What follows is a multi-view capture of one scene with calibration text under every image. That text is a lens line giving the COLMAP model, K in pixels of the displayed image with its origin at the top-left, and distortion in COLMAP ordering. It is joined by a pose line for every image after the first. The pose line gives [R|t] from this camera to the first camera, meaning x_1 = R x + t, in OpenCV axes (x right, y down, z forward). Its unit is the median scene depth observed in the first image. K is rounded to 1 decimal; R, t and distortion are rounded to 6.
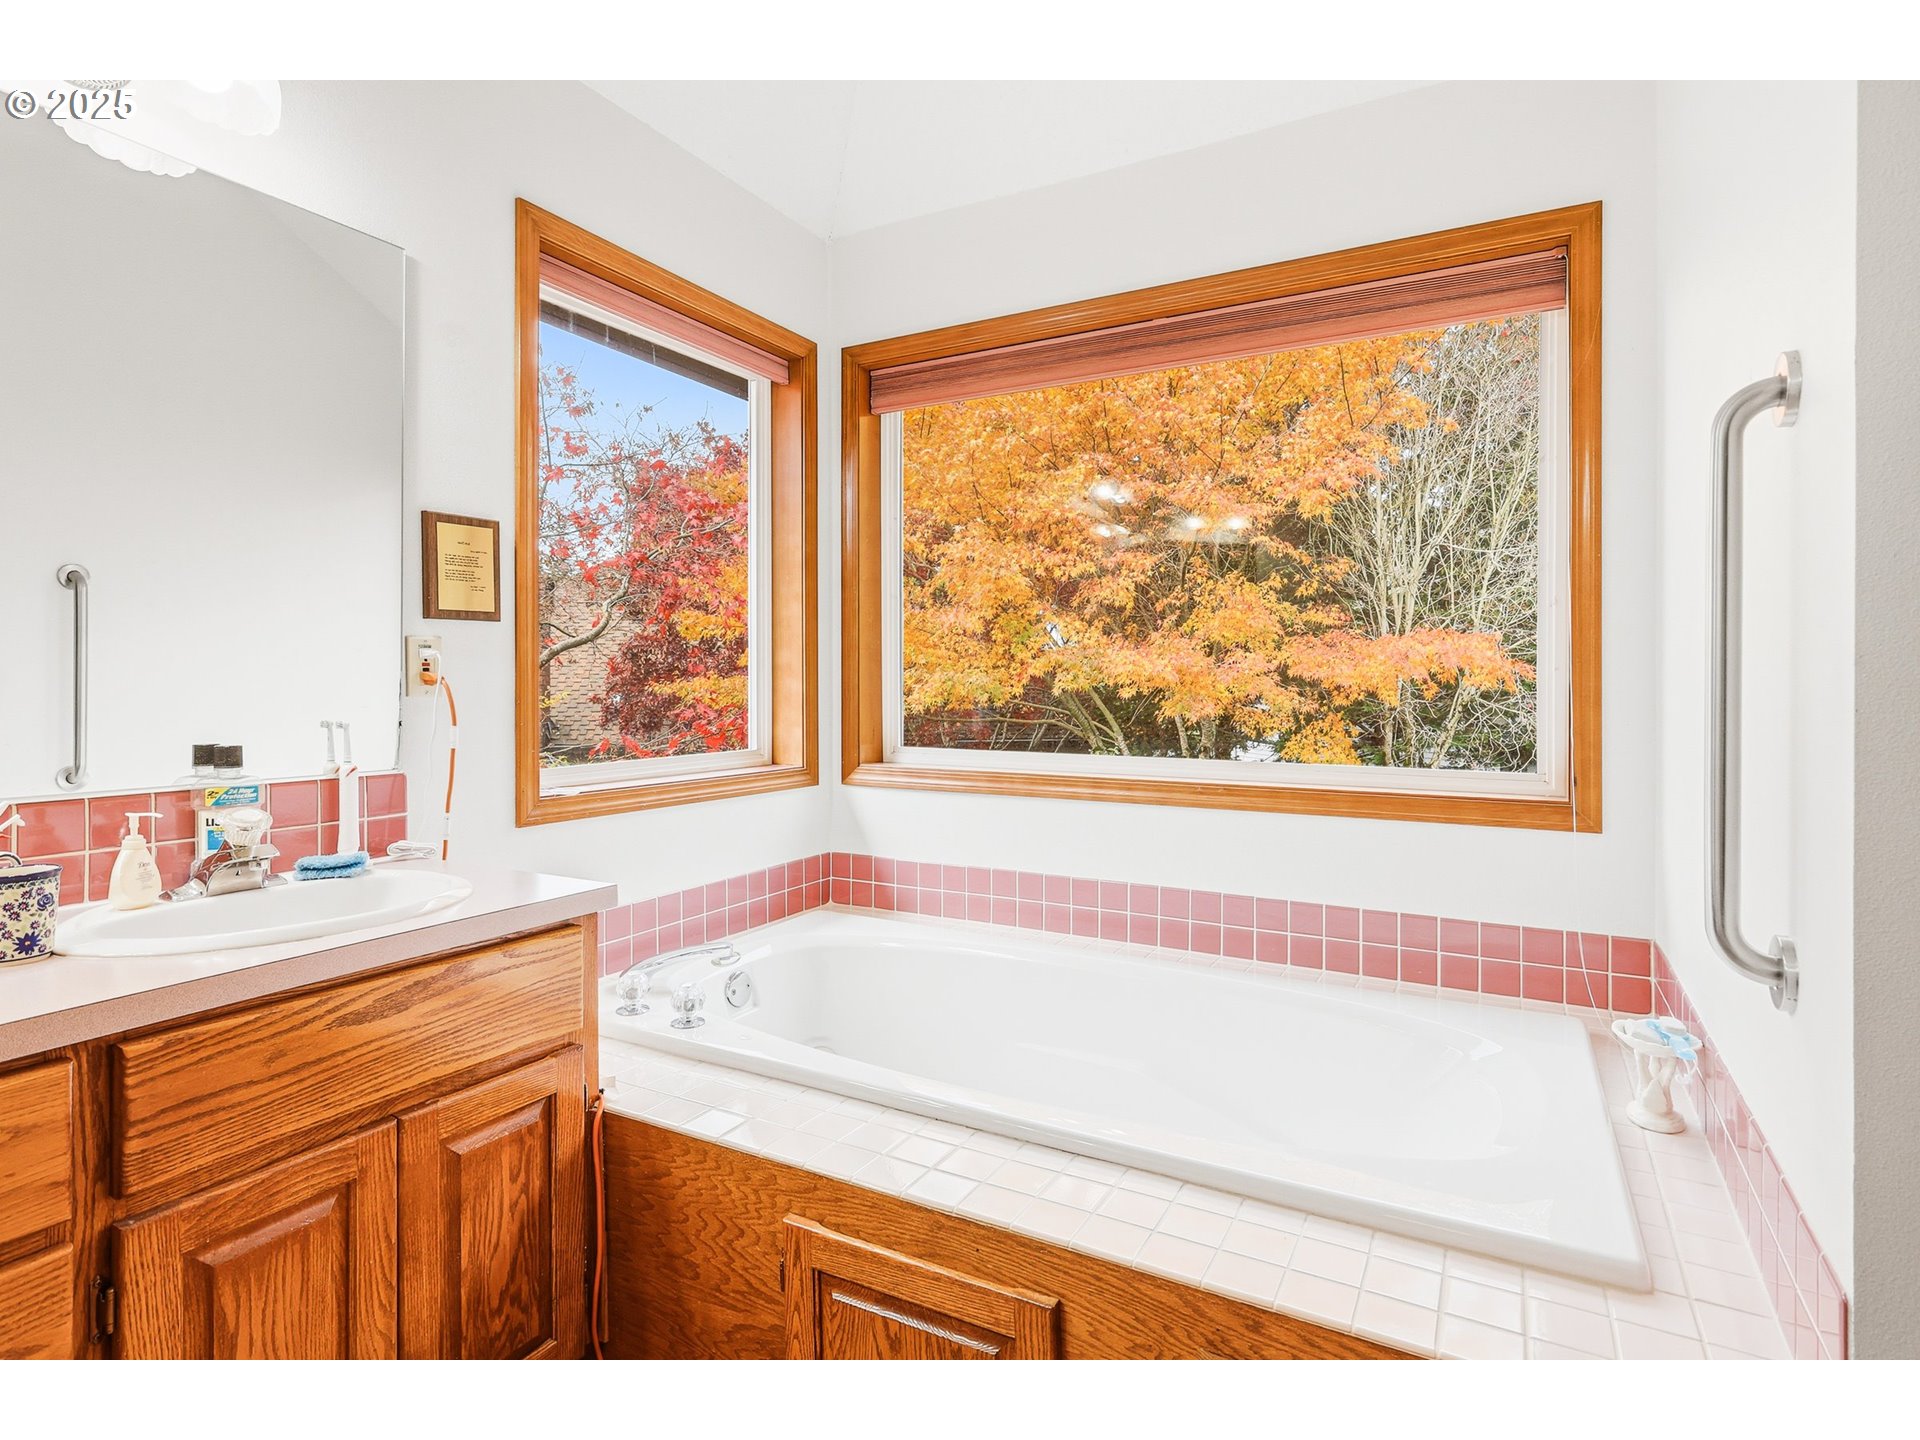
lens RADIAL K [[979.5, 0, 963.5], [0, 979.5, 690.3], [0, 0, 1]] dist [0.003570, 0.001130]
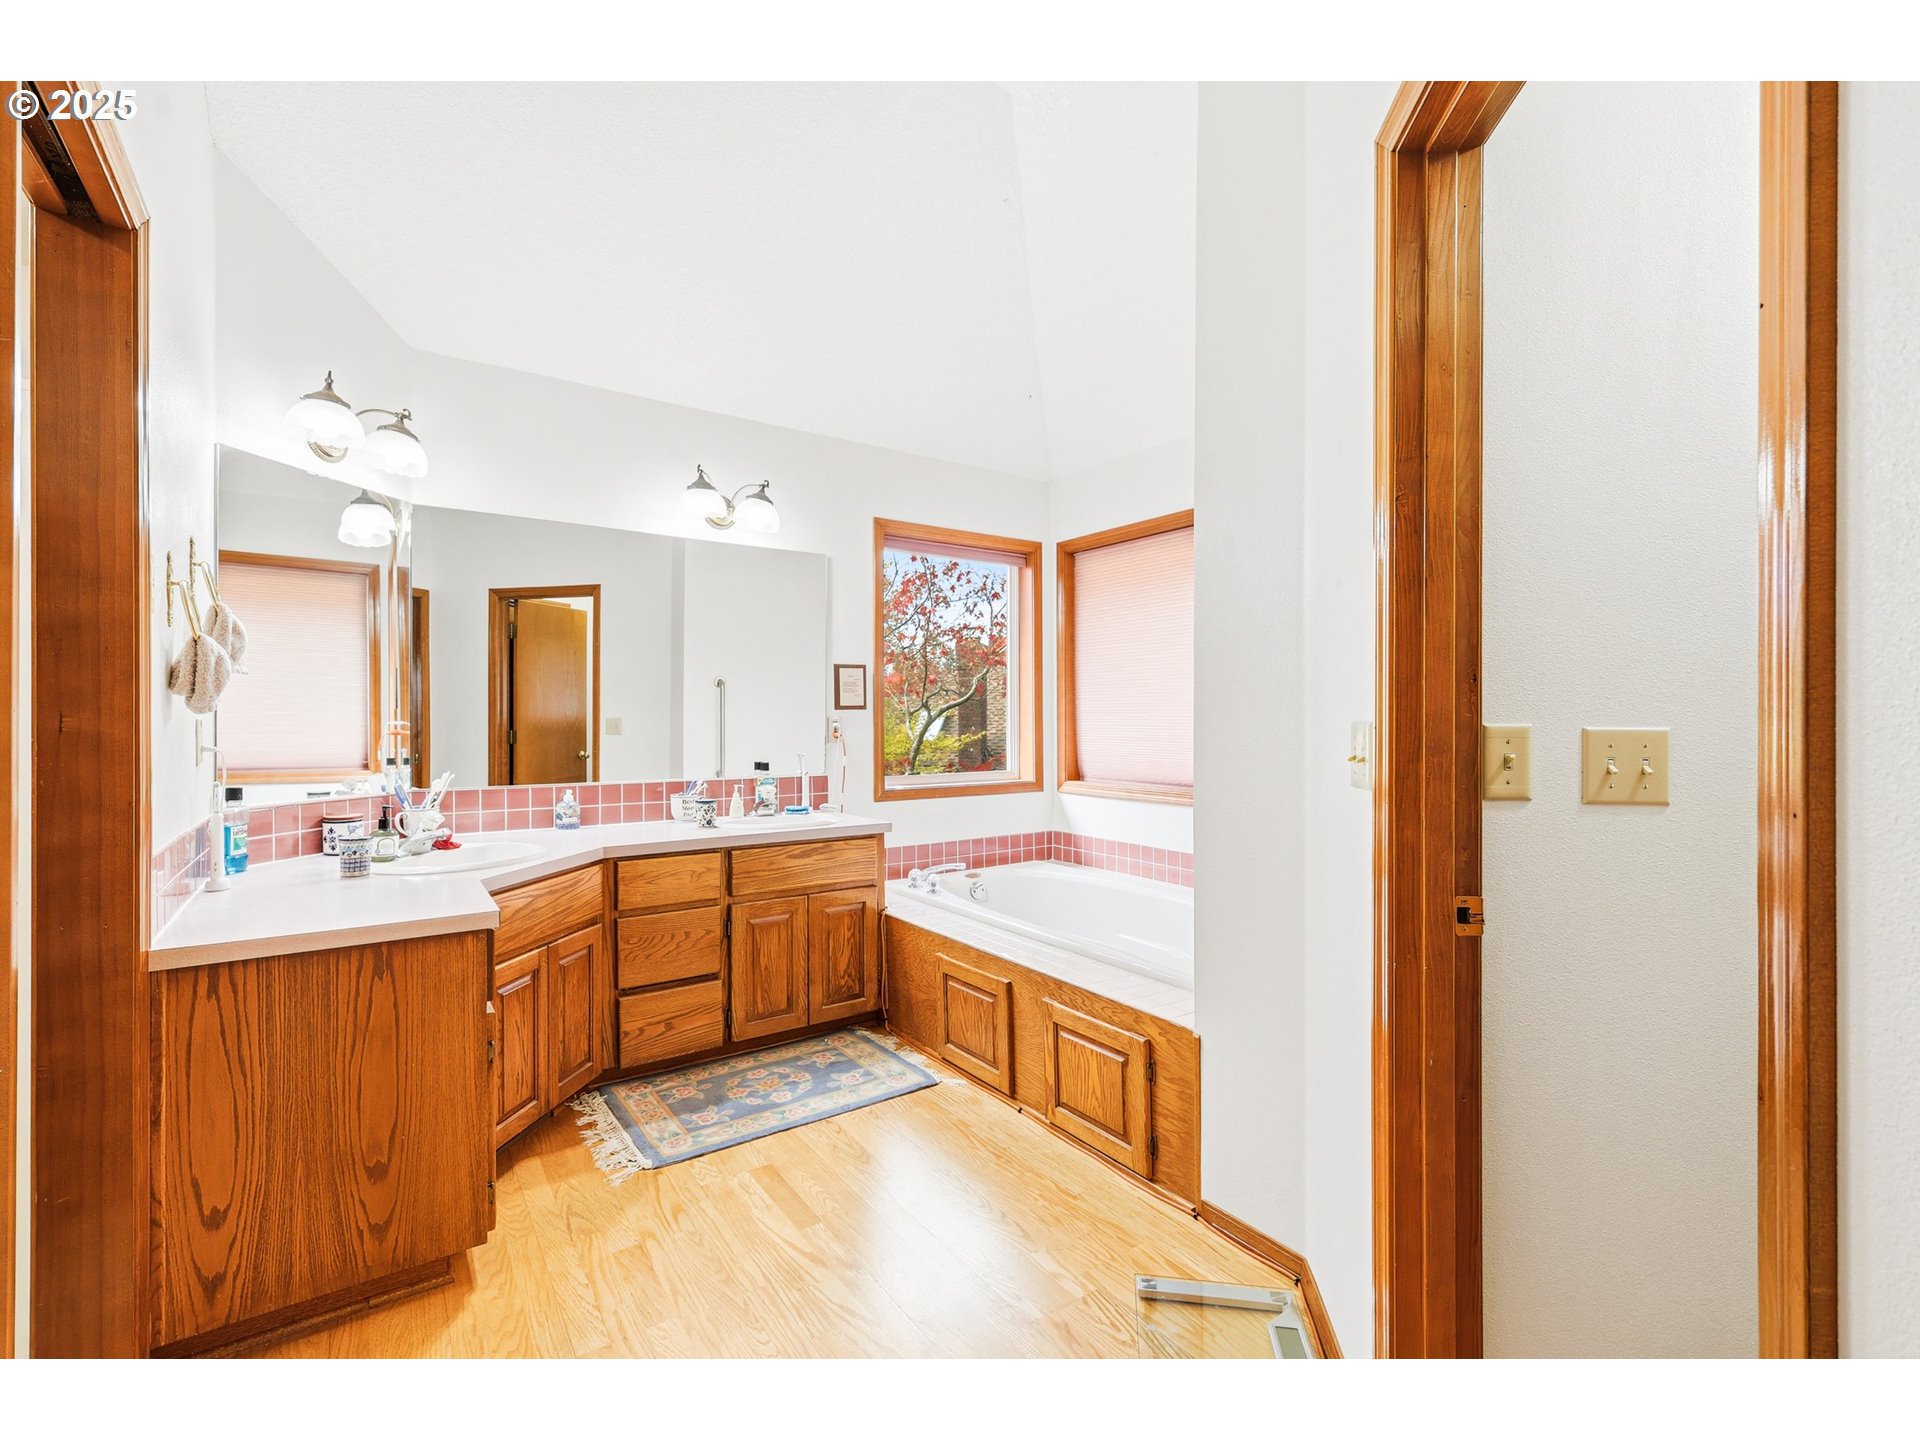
lens RADIAL K [[837.4, 0, 960.0], [0, 837.4, 720.0], [0, 0, 1]] dist [0.000202, 0.000053]
pose [[0.897772, -0.002683, -0.440452, 0.725145], [0.000411, 0.999986, -0.005252, -0.046447], [0.440460, 0.004534, 0.897761, -0.803962]]
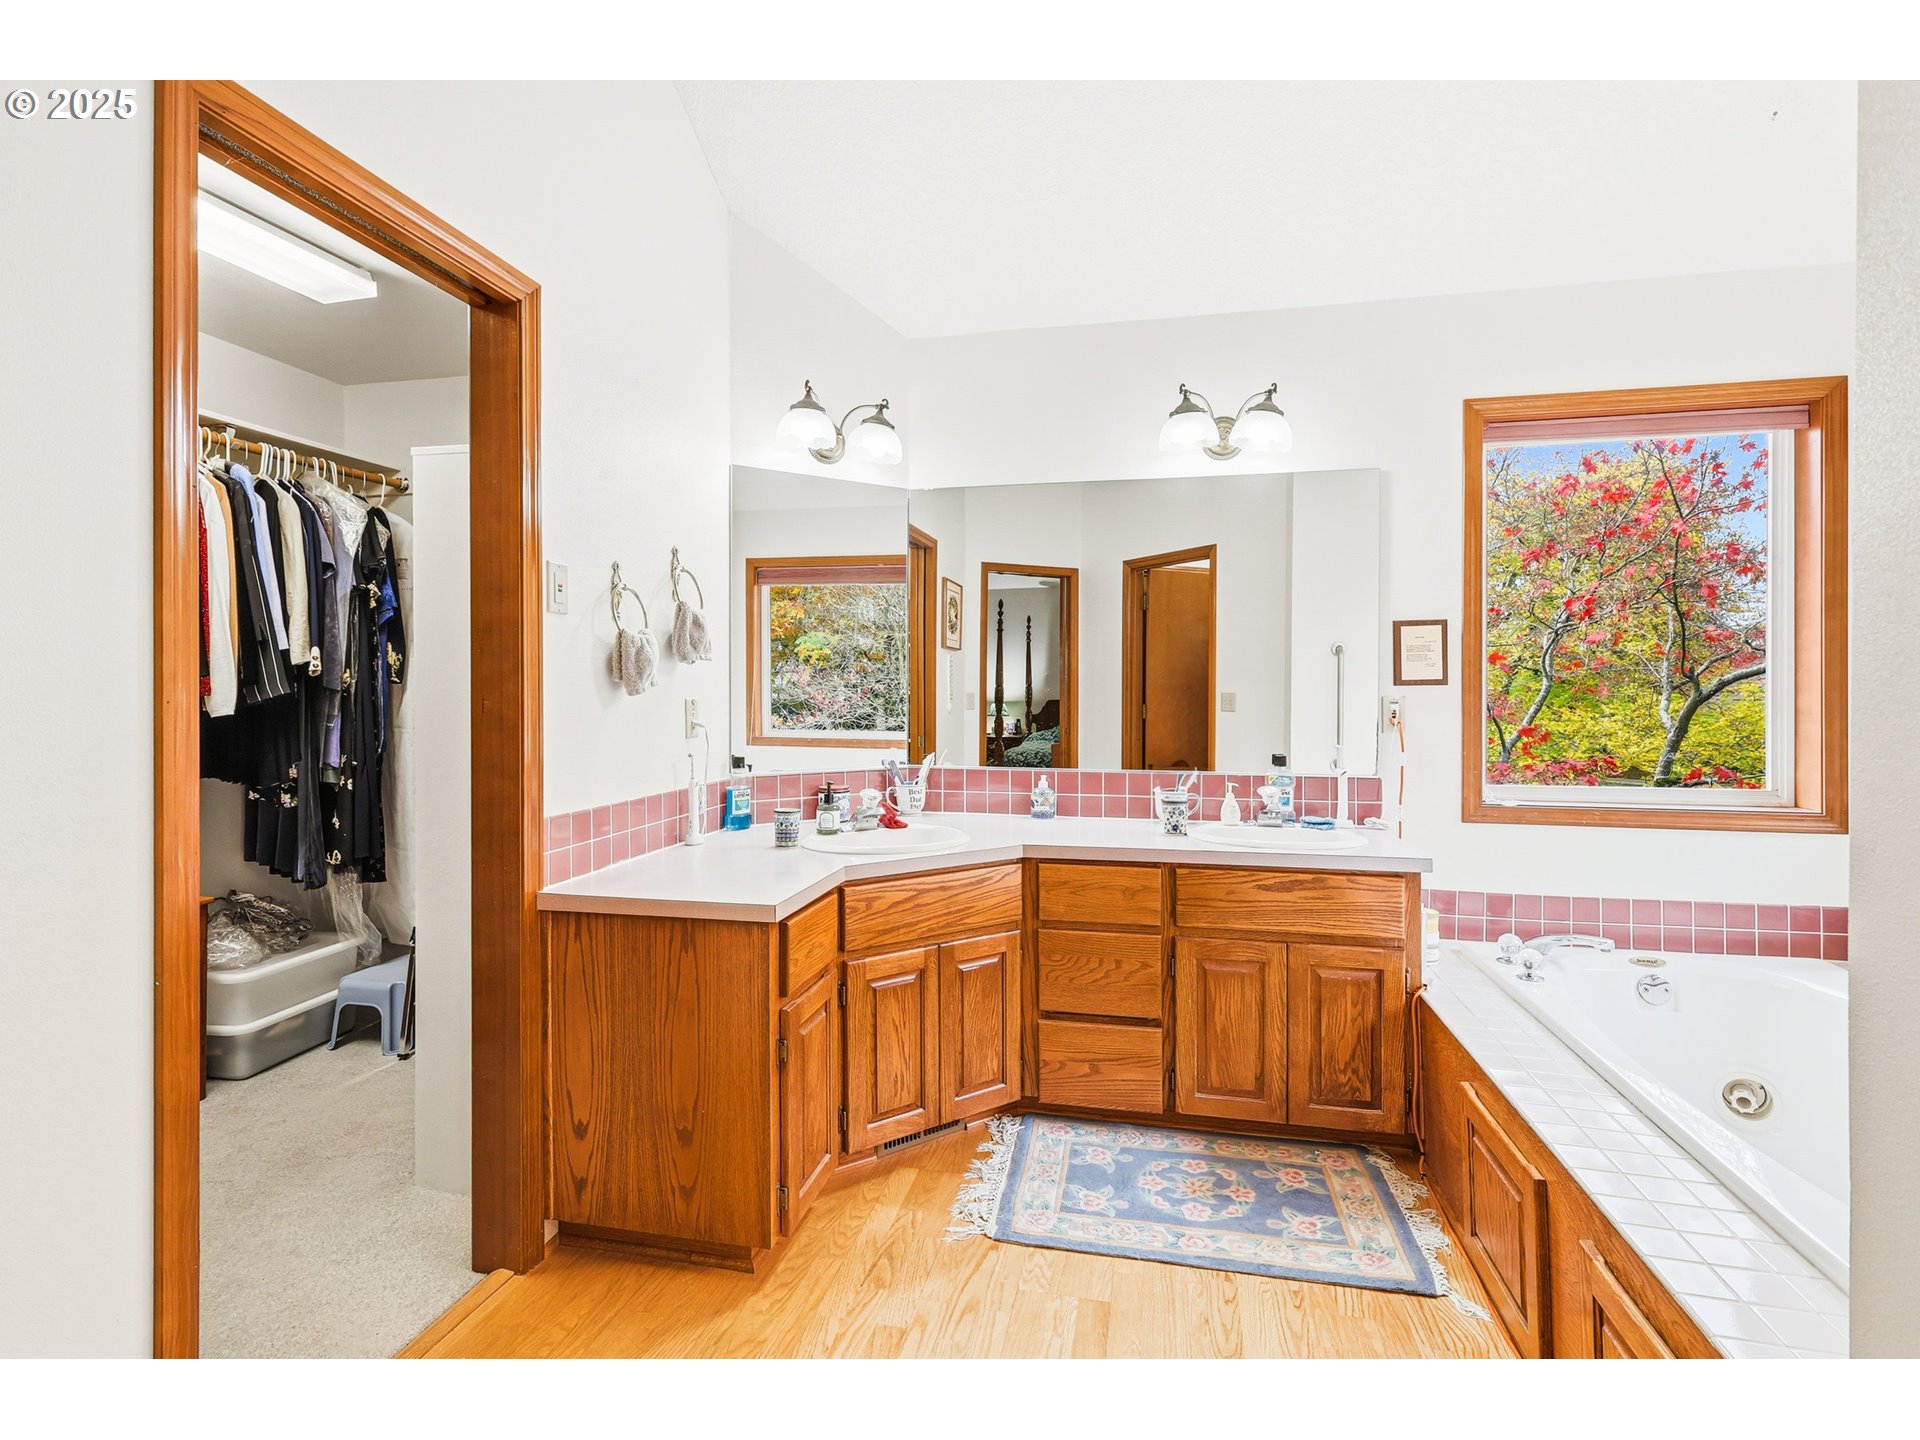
lens RADIAL K [[905.5, 0, 976.5], [0, 905.5, 694.5], [0, 0, 1]] dist [0.002074, 0.000391]
pose [[0.293468, 0.003497, -0.955962, 0.852653], [-0.005675, 0.999982, 0.001916, -0.069582], [0.955952, 0.004863, 0.293483, -0.147999]]
